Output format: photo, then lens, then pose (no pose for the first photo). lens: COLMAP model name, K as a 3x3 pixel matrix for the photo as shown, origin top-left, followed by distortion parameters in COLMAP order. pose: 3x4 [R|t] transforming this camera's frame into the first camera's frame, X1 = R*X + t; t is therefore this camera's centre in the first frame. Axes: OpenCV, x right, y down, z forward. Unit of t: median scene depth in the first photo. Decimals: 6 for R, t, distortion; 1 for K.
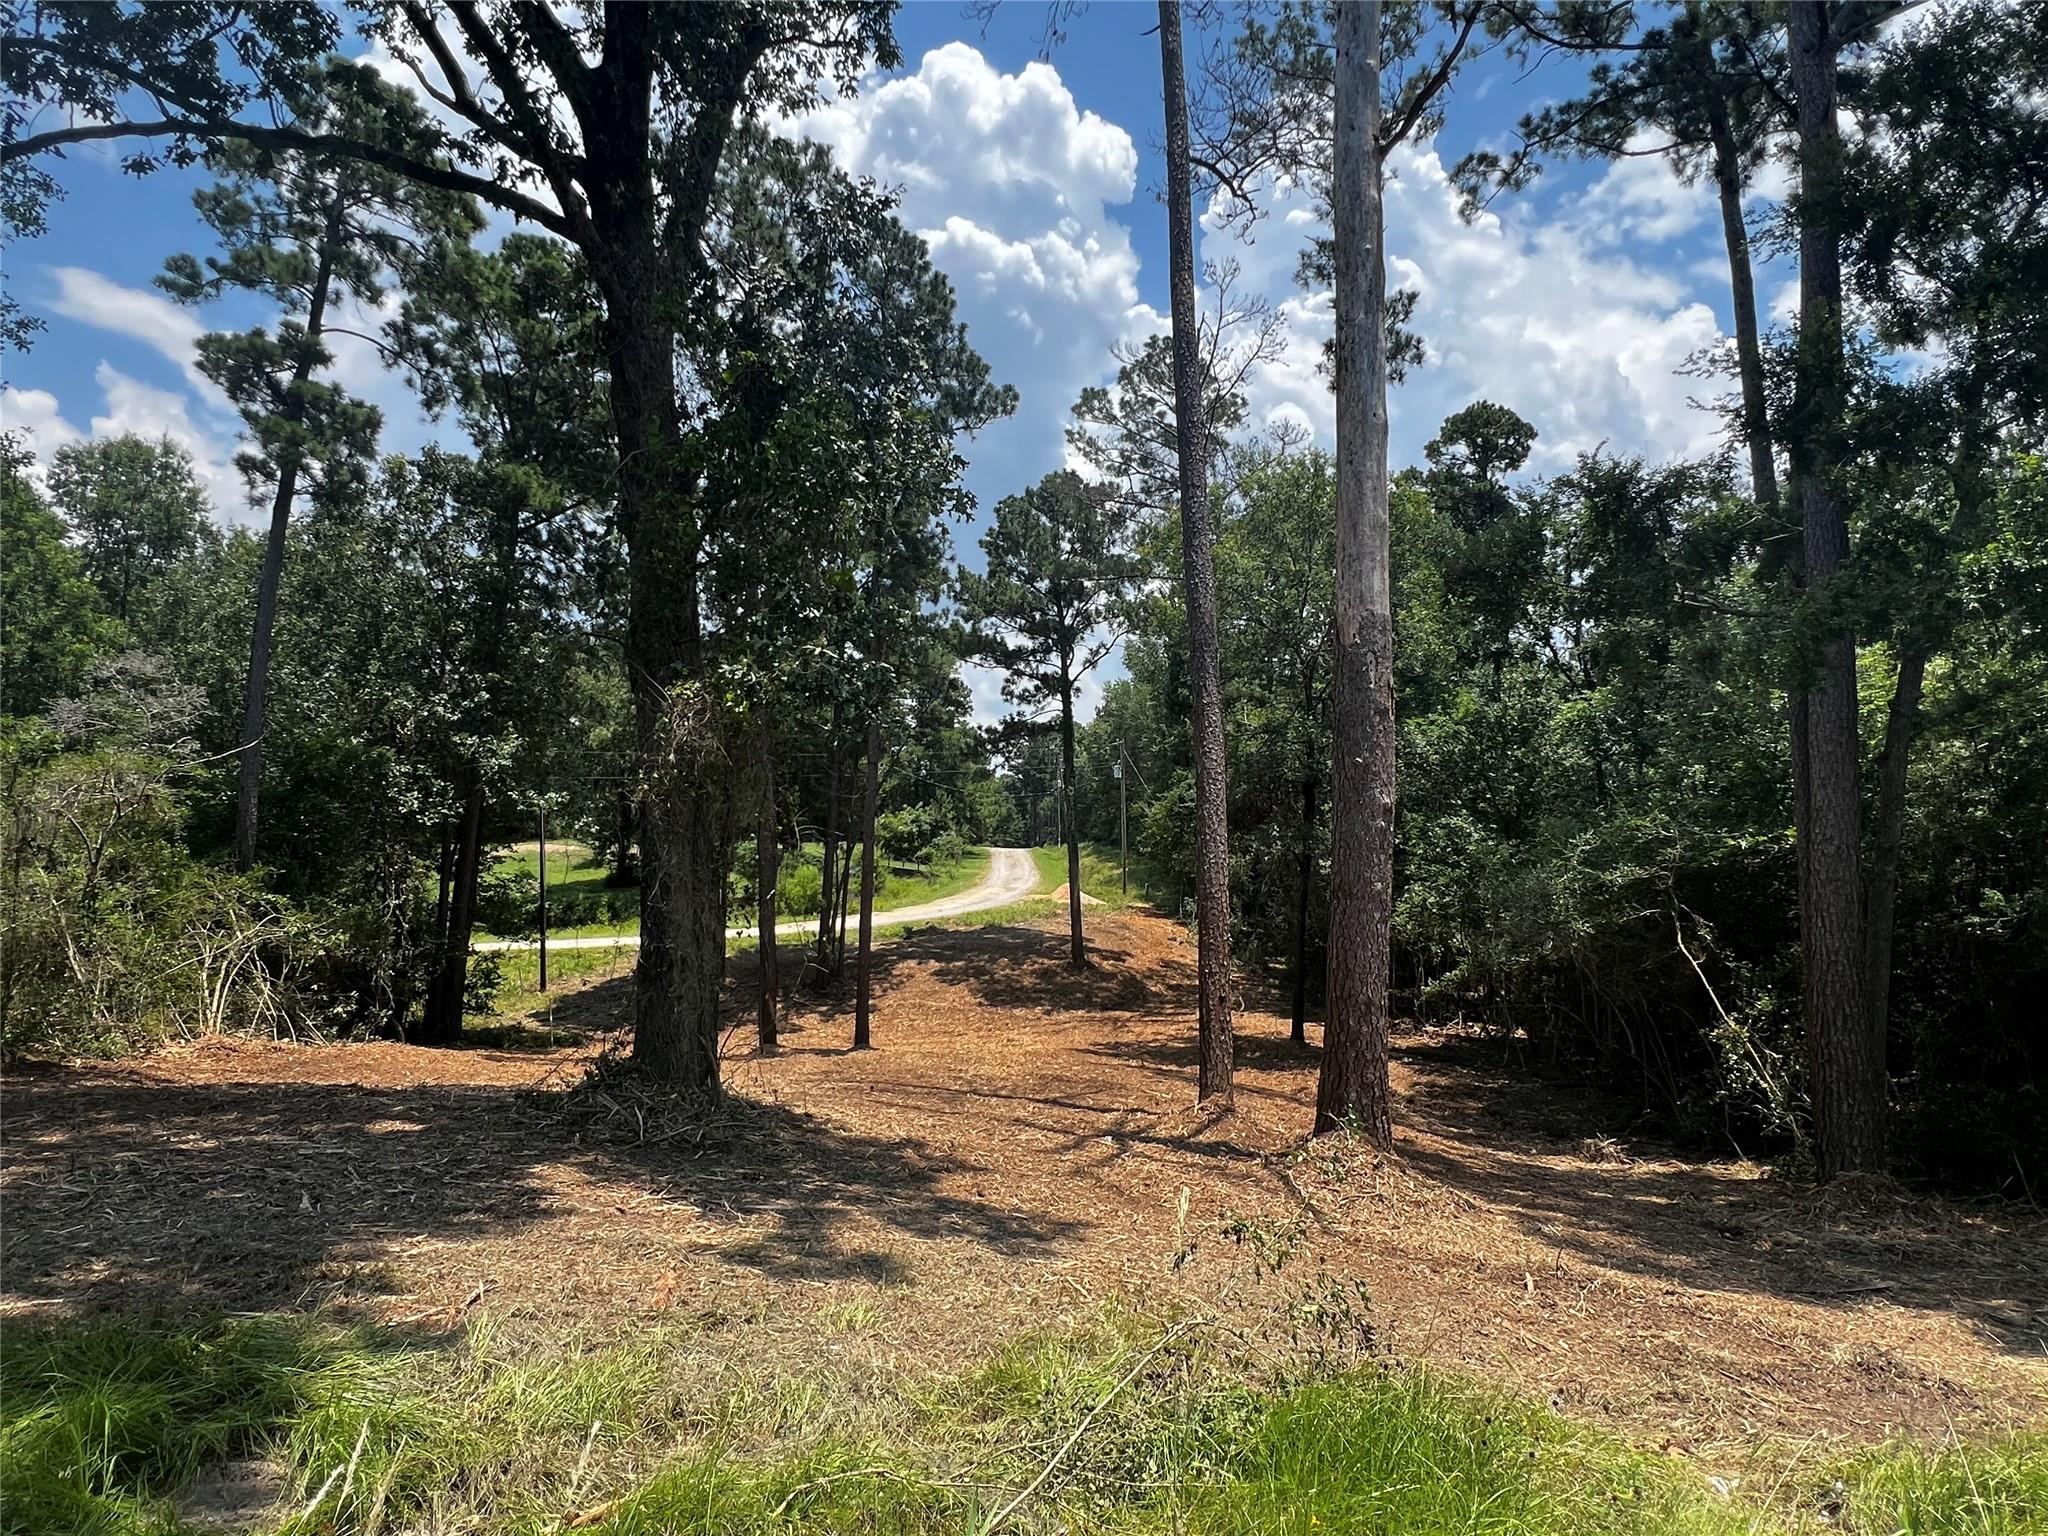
lens RADIAL K [[1109.8, 0, 1011.9], [0, 1109.8, 758.2], [0, 0, 1]] dist [0.000156, -0.000278]
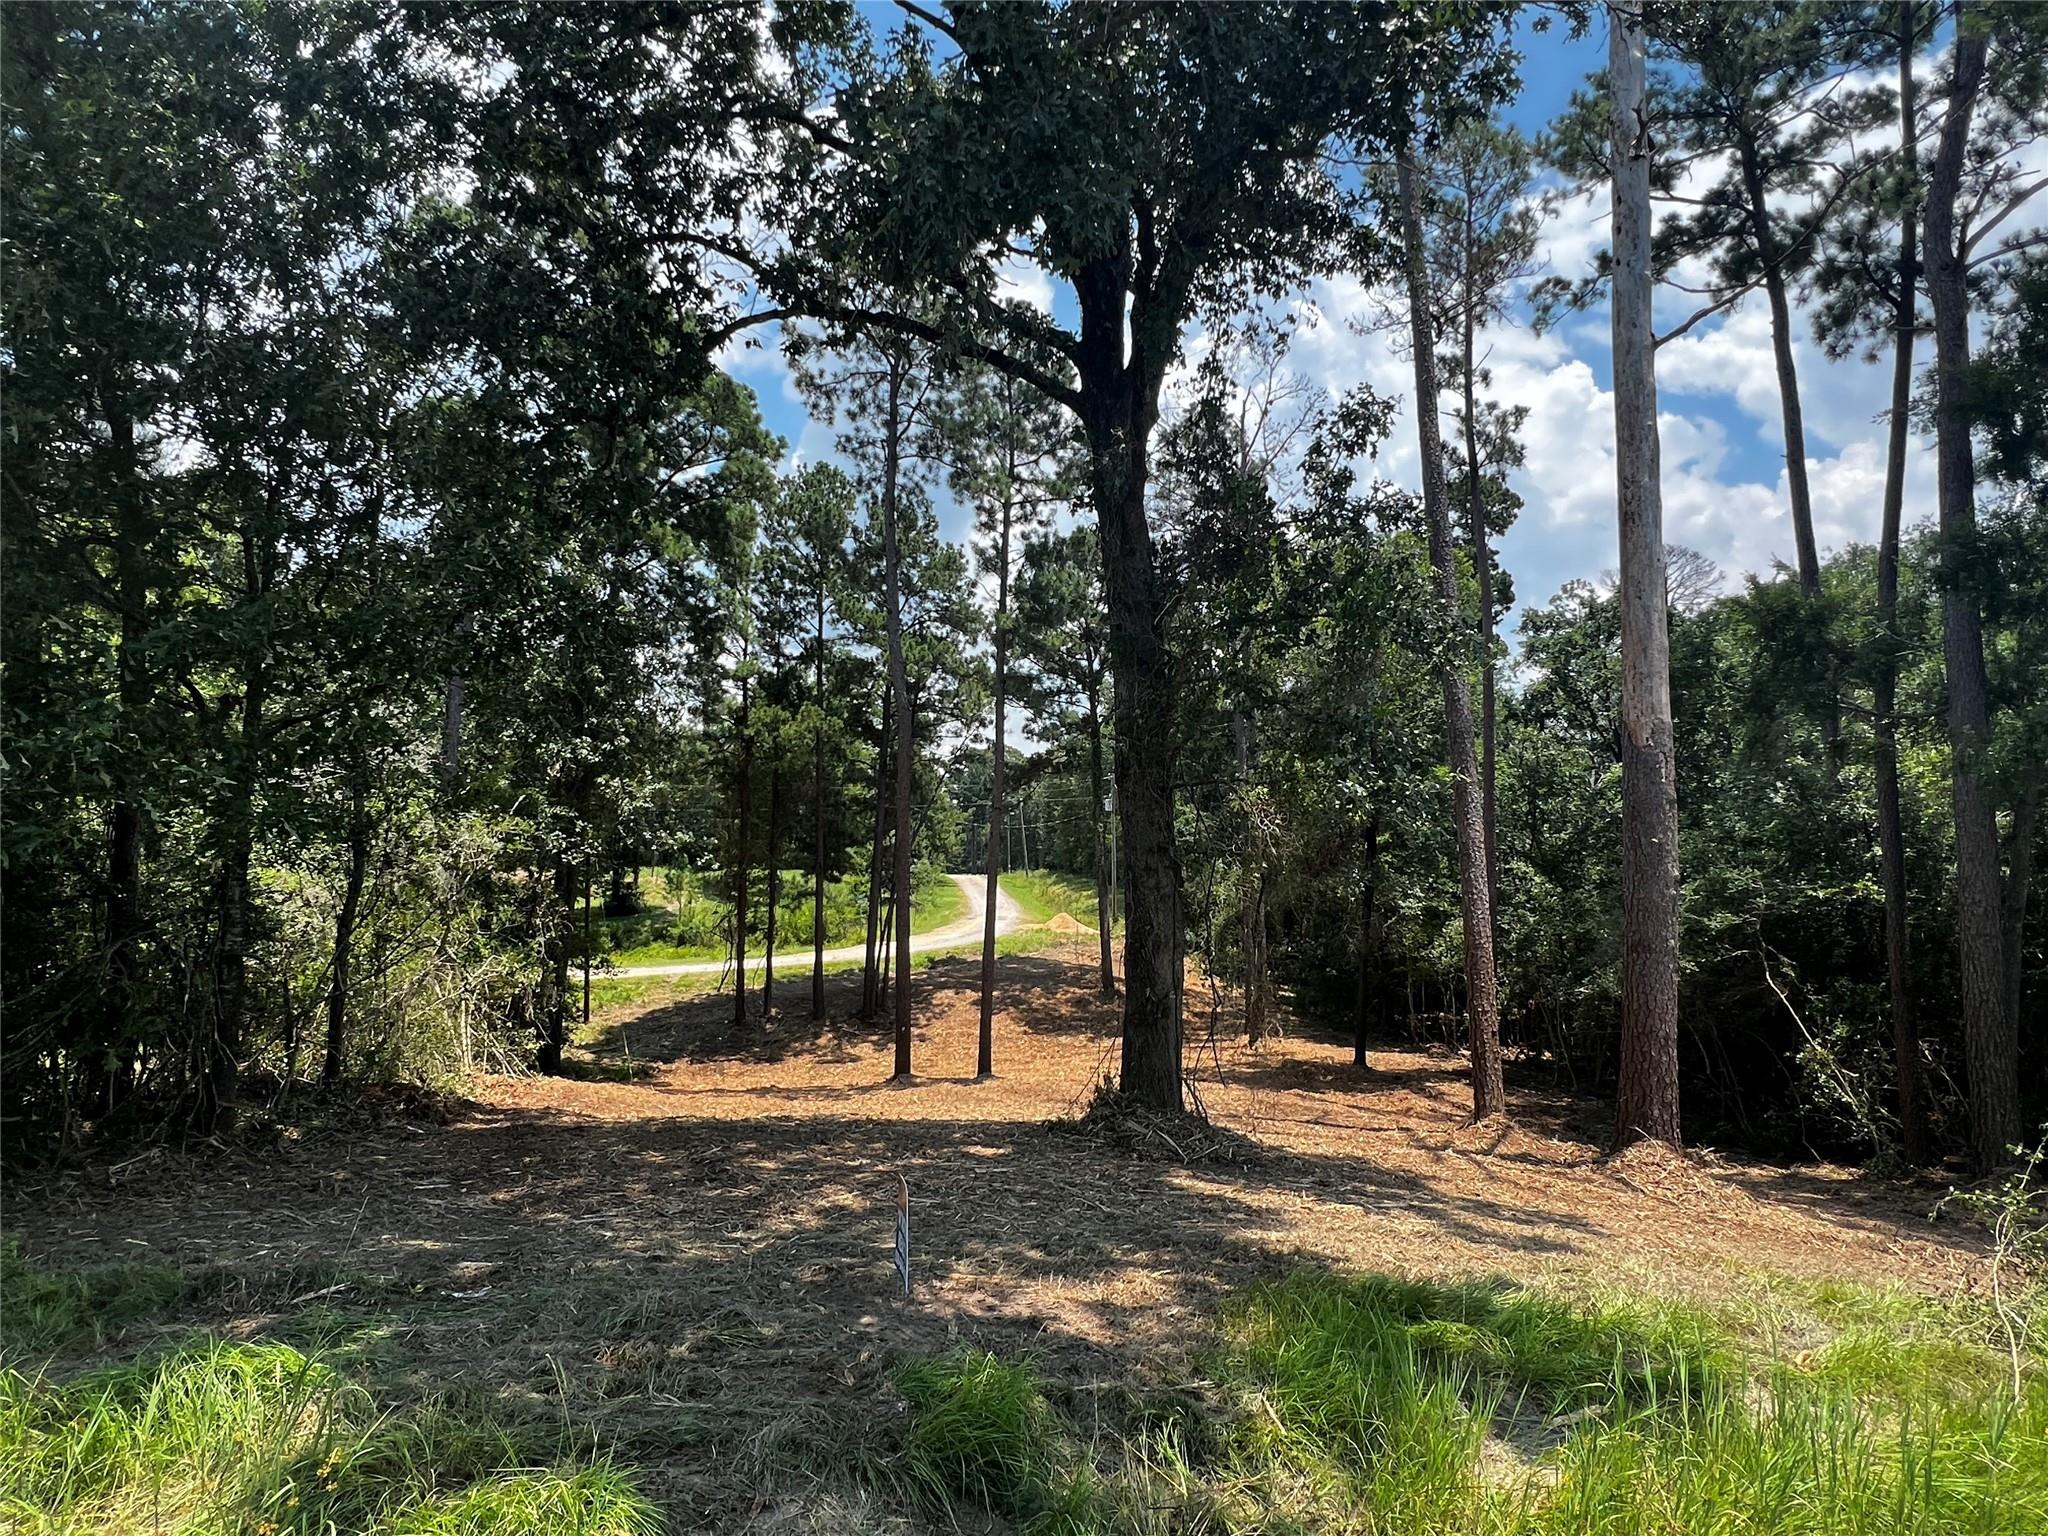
lens RADIAL K [[1112.7, 0, 1024.0], [0, 1112.7, 768.0], [0, 0, 1]] dist [-0.001126, -0.000632]
pose [[0.995113, 0.014584, 0.097661, -0.409355], [-0.013502, 0.999840, -0.011727, -0.044388], [-0.097816, 0.010351, 0.995151, -0.131150]]
